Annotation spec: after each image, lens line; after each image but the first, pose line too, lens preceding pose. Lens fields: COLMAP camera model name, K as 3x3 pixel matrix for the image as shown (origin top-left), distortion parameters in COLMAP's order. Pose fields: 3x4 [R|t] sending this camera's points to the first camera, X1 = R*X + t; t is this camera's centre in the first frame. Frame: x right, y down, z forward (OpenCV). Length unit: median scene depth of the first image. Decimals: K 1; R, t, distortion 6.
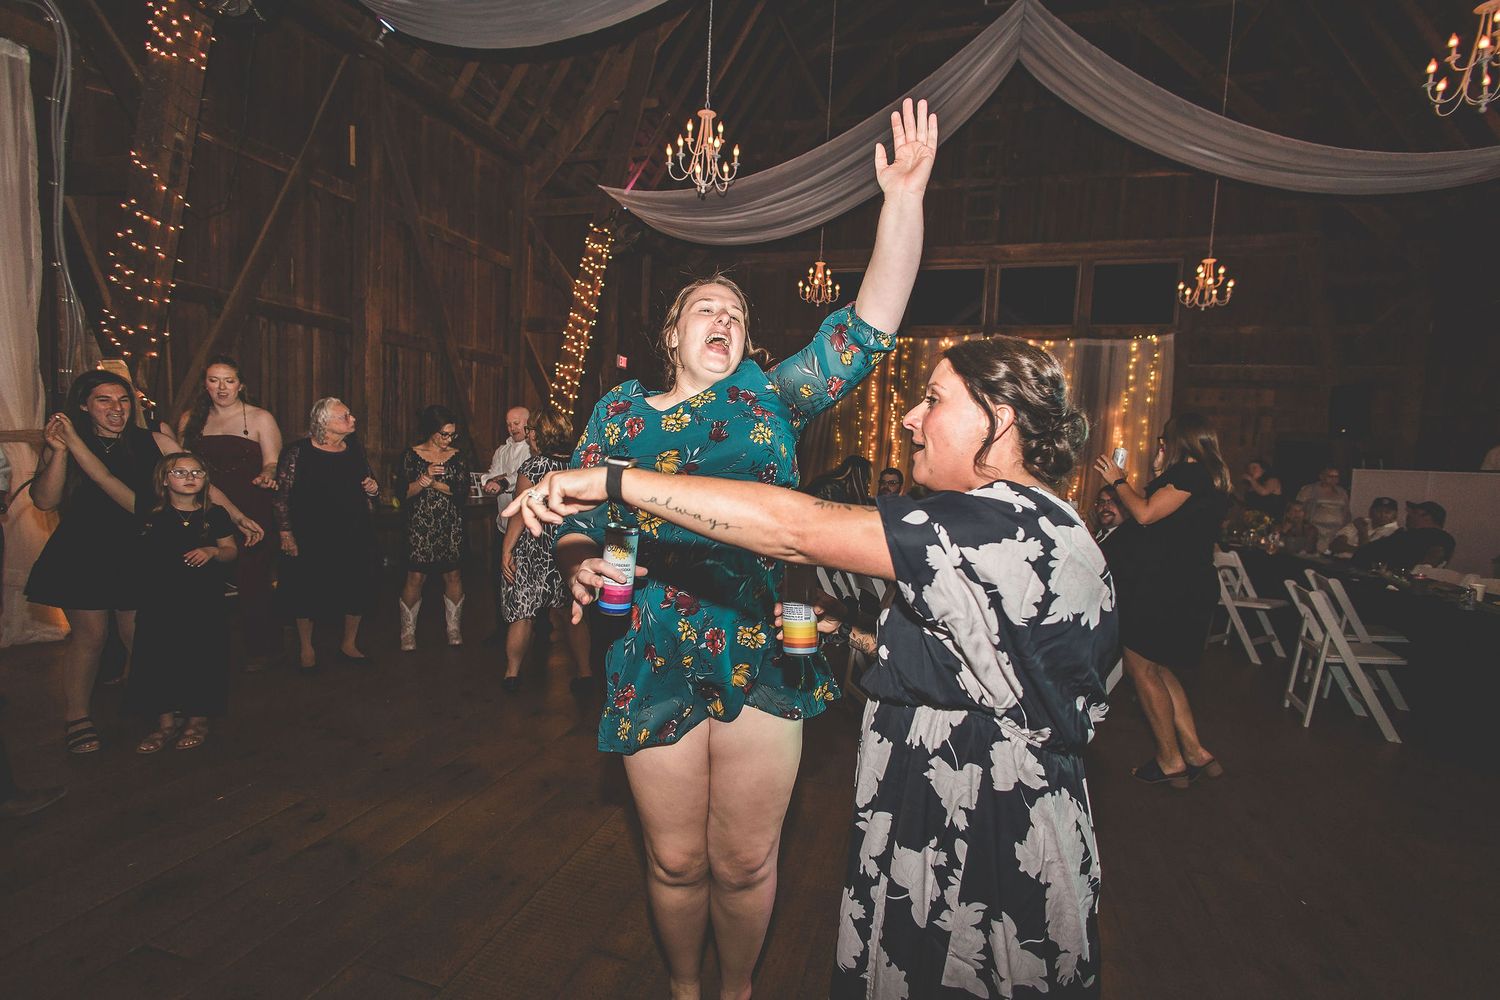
lens RADIAL K [[691.4, 0, 748.4], [0, 691.4, 500.1], [0, 0, 1]] dist [0.017521, -0.007555]
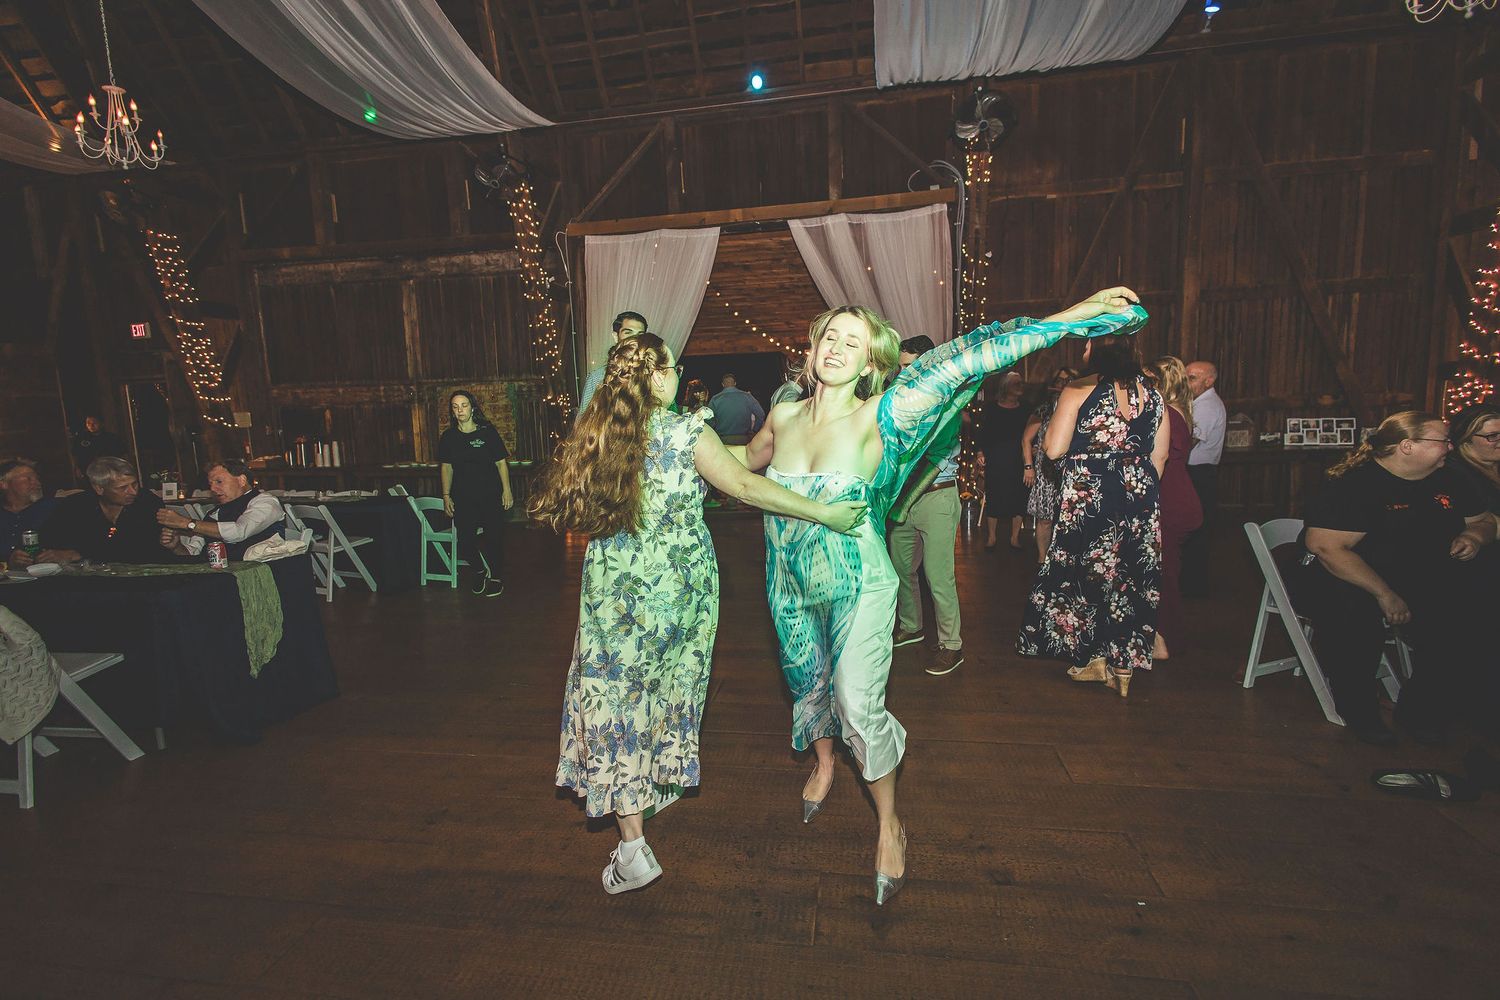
lens RADIAL K [[691.4, 0, 746.8], [0, 691.4, 500.2], [0, 0, 1]] dist [0.017521, -0.007555]
pose [[0.131778, 0.079980, -0.988047, 0.402985], [-0.021273, 0.996738, 0.077846, 0.012030], [0.991051, 0.010760, 0.133050, 0.107814]]
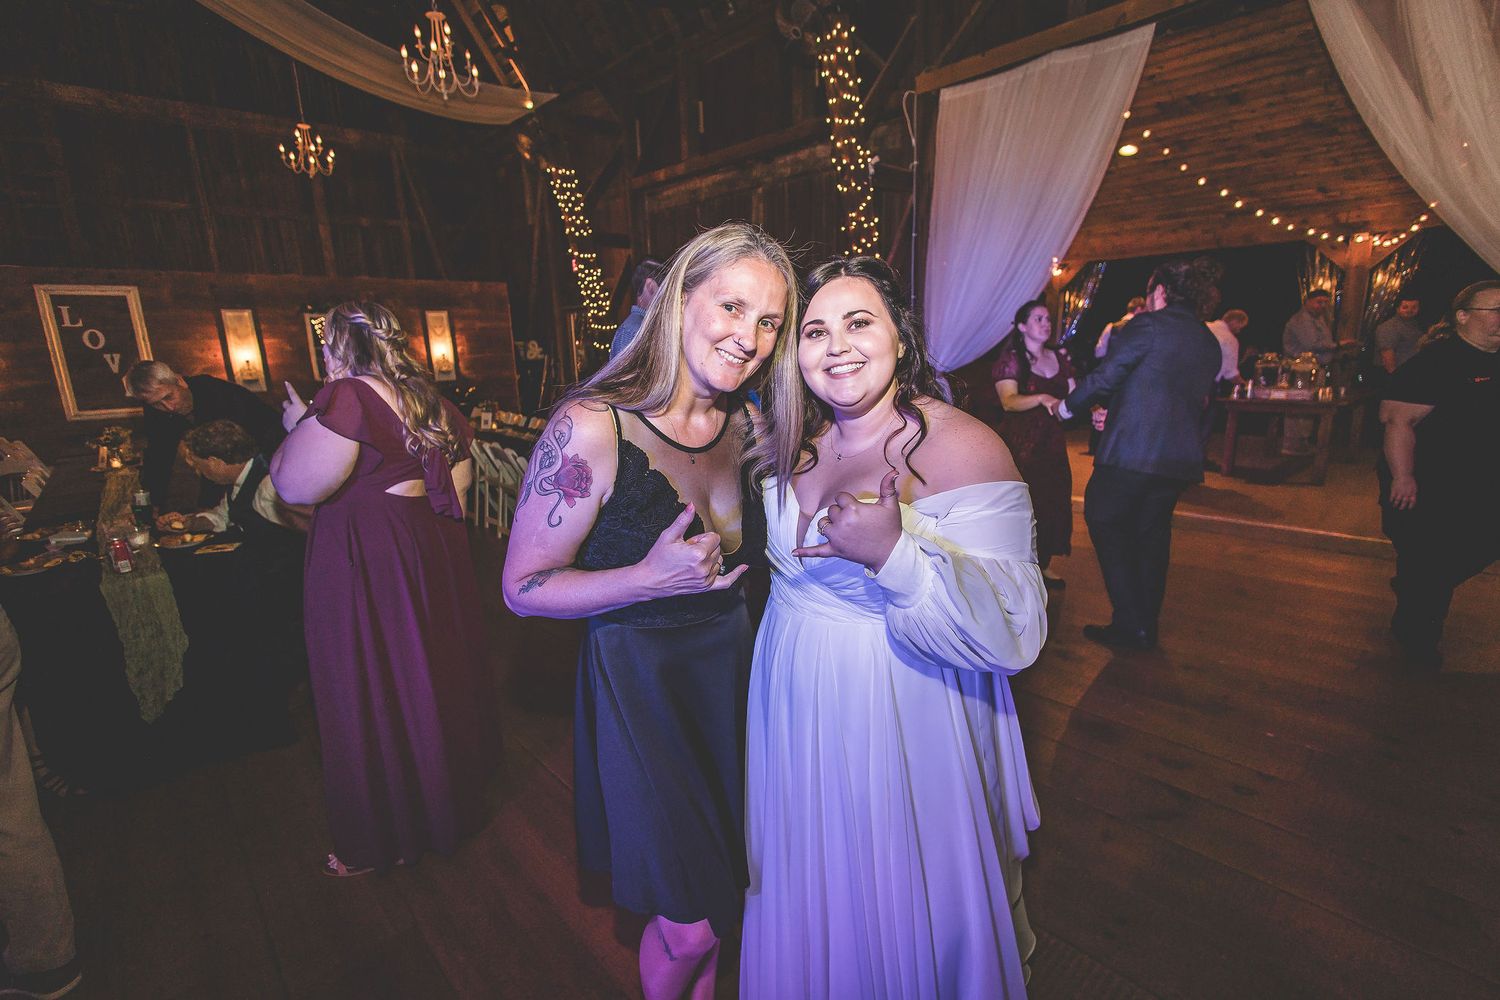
lens RADIAL K [[691.4, 0, 750.9], [0, 691.4, 498.6], [0, 0, 1]] dist [0.017521, -0.007555]
pose [[-0.500464, 0.161545, -0.850552, 0.116188], [-0.046340, 0.976030, 0.212643, -0.020840], [0.864516, 0.145835, -0.480983, 0.241638]]
